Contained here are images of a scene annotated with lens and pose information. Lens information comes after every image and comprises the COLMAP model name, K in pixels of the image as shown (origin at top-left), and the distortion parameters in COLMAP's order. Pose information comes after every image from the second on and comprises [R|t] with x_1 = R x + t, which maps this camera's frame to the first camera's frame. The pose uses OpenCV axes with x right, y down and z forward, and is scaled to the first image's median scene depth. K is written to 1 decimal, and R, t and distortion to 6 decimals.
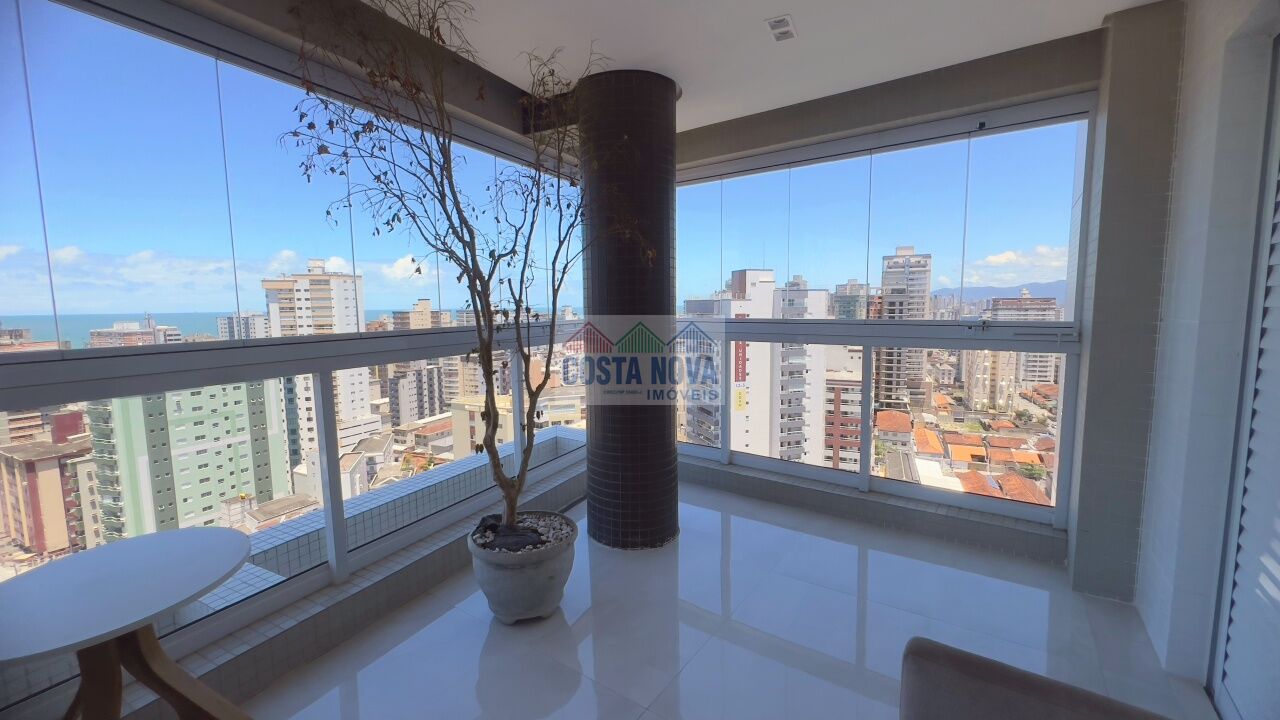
lens RADIAL K [[515.6, 0, 639.9], [0, 515.6, 355.3], [0, 0, 1]] dist [-0.002283, 0.000274]
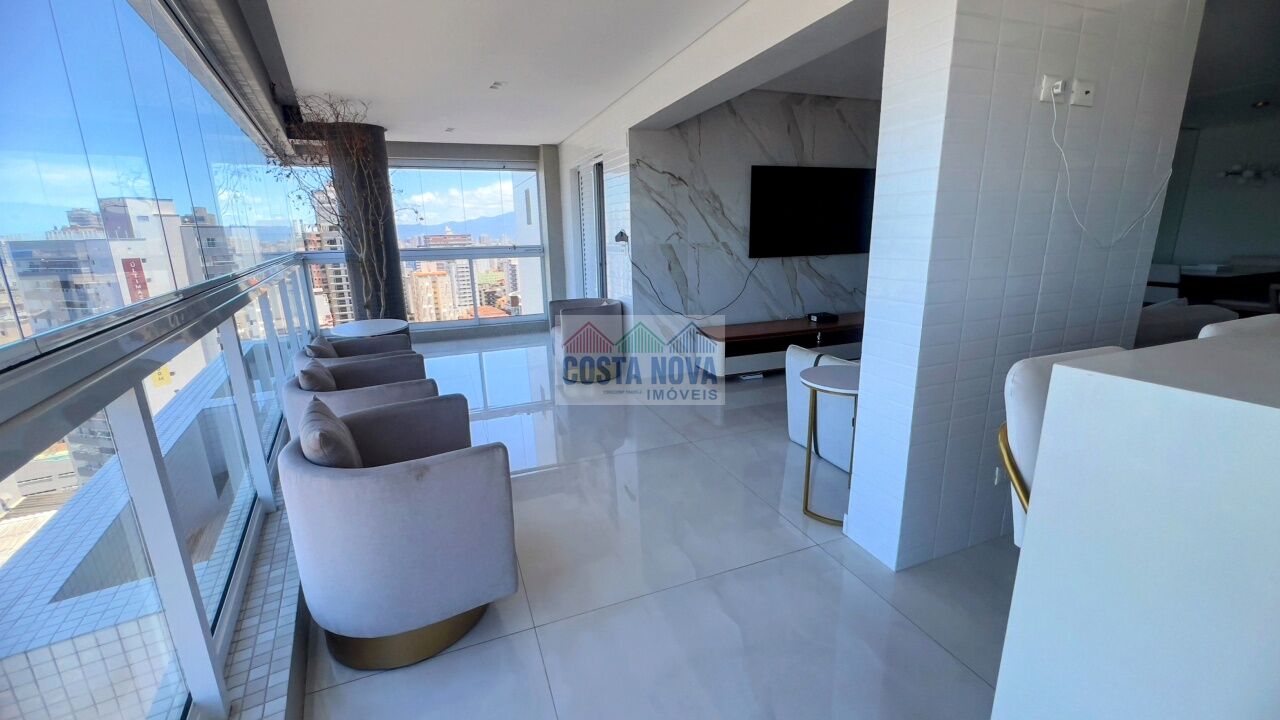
lens RADIAL K [[515.6, 0, 639.9], [0, 515.6, 355.3], [0, 0, 1]] dist [-0.002283, 0.000274]
pose [[0.550212, -0.194624, 0.812027, -0.985919], [0.097905, 0.980787, 0.168734, 0.080888], [-0.829266, -0.013338, 0.558695, -0.801648]]
